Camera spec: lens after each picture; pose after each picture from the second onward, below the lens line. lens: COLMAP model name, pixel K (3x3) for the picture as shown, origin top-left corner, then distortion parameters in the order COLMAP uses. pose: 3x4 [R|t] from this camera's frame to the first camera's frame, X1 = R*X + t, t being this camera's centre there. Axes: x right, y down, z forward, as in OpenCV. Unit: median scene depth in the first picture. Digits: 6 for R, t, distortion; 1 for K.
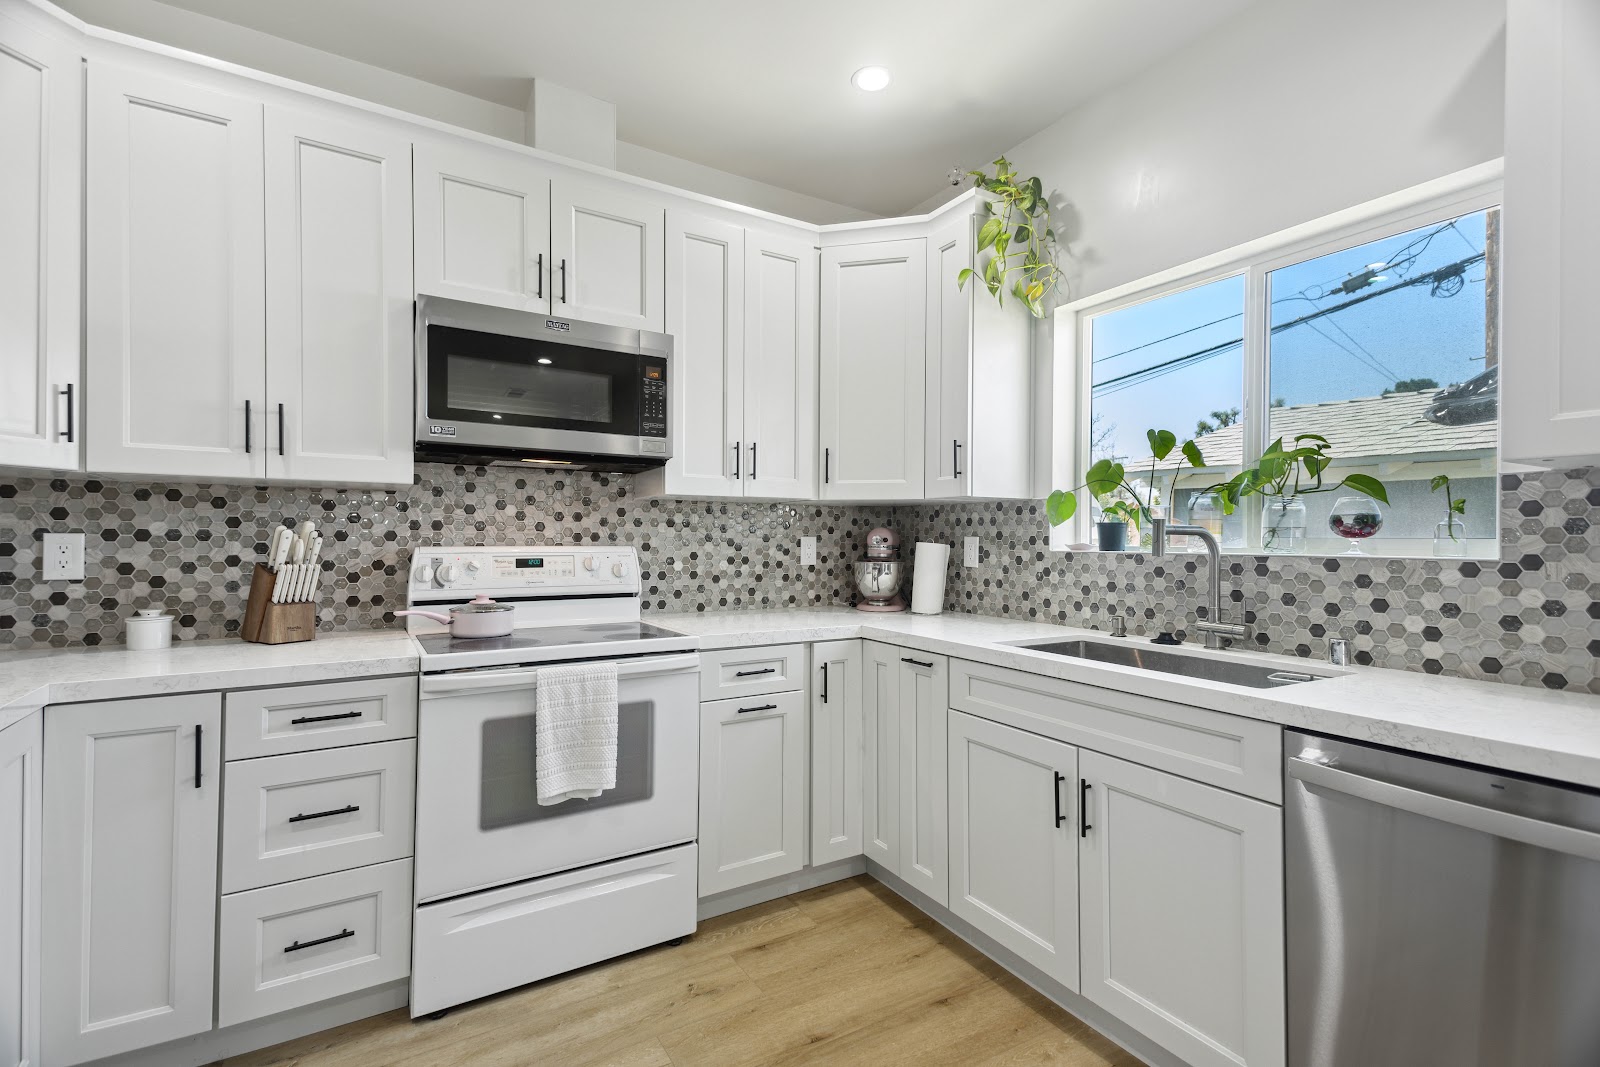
lens RADIAL K [[731.5, 0, 800.0], [0, 731.5, 533.5], [0, 0, 1]] dist [0.059429, -0.025114]
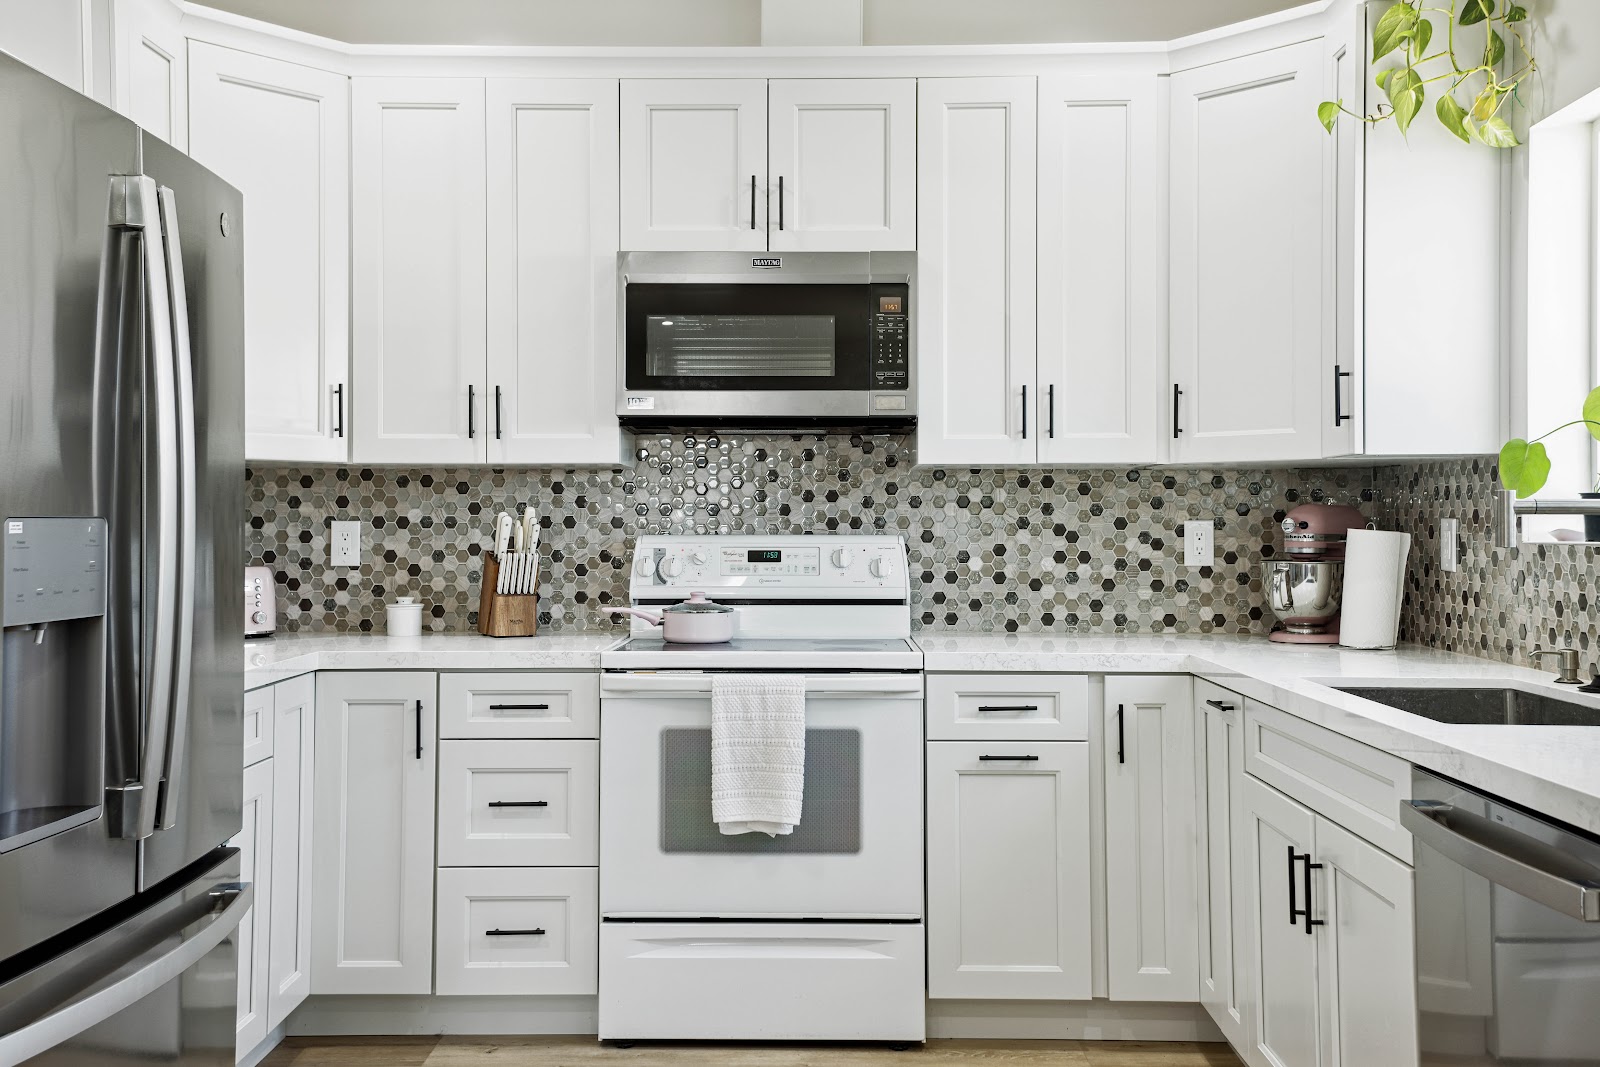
lens RADIAL K [[1564.5, 0, 804.2], [0, 1564.5, 492.9], [0, 0, 1]] dist [0.050468, 0.009438]
pose [[0.852735, -0.014963, -0.522129, 0.580706], [0.006654, 0.999820, -0.017785, 0.003085], [0.522301, 0.011692, 0.852681, -0.428541]]
